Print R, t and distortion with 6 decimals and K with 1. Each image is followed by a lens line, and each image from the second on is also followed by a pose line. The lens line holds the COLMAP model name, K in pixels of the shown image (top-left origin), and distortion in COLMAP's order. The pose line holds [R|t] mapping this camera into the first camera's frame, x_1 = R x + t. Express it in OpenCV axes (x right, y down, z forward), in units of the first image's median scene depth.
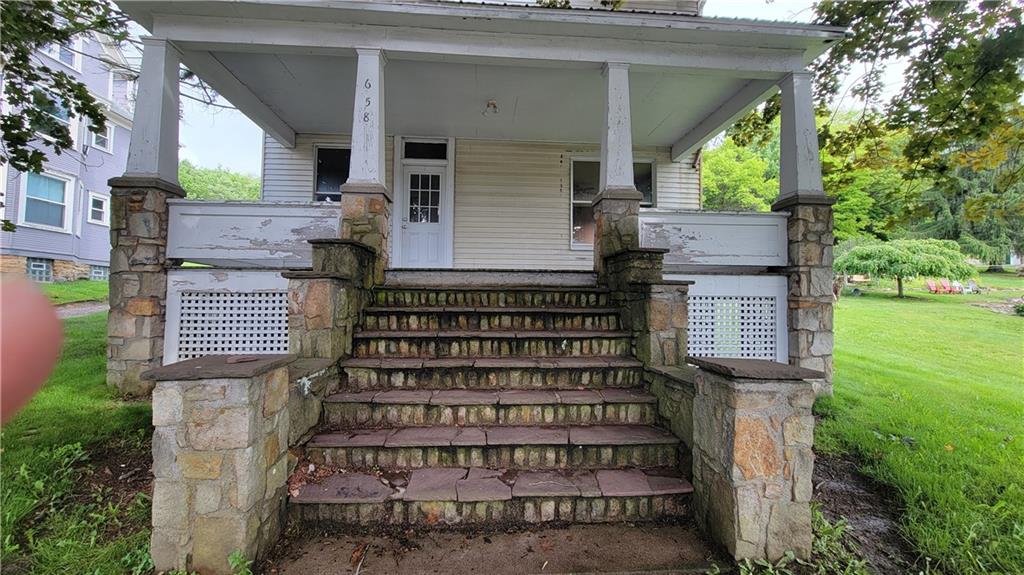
lens RADIAL K [[411.4, 0, 511.1], [0, 411.4, 284.1], [0, 0, 1]] dist [0.005141, 0.000152]
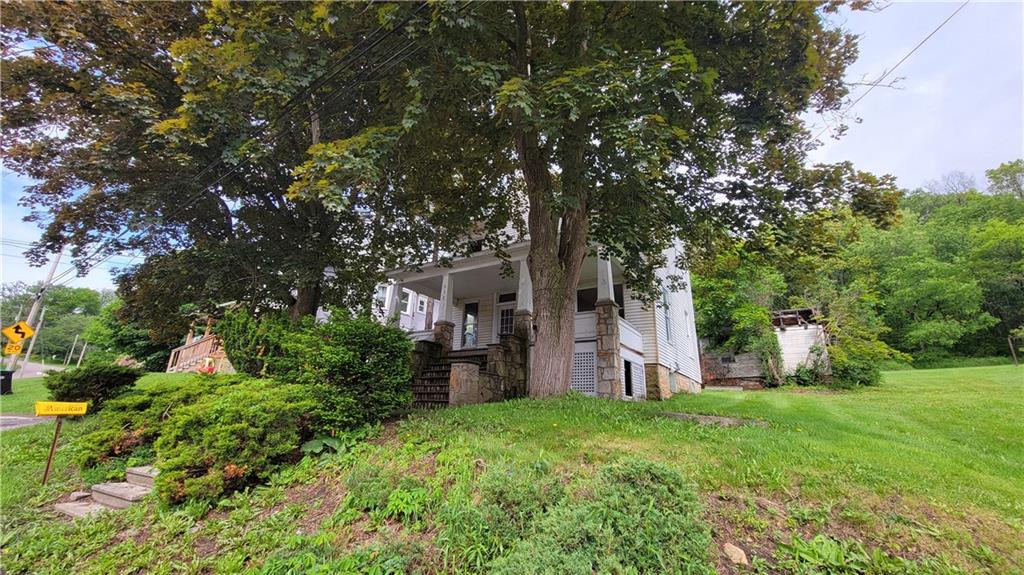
lens RADIAL K [[411.4, 0, 511.6], [0, 411.4, 287.9], [0, 0, 1]] dist [0.005141, 0.000152]
pose [[0.787074, -0.166826, -0.593872, 1.609248], [0.002088, 0.963451, -0.267877, 0.272976], [0.616855, 0.209599, 0.758655, -0.856035]]
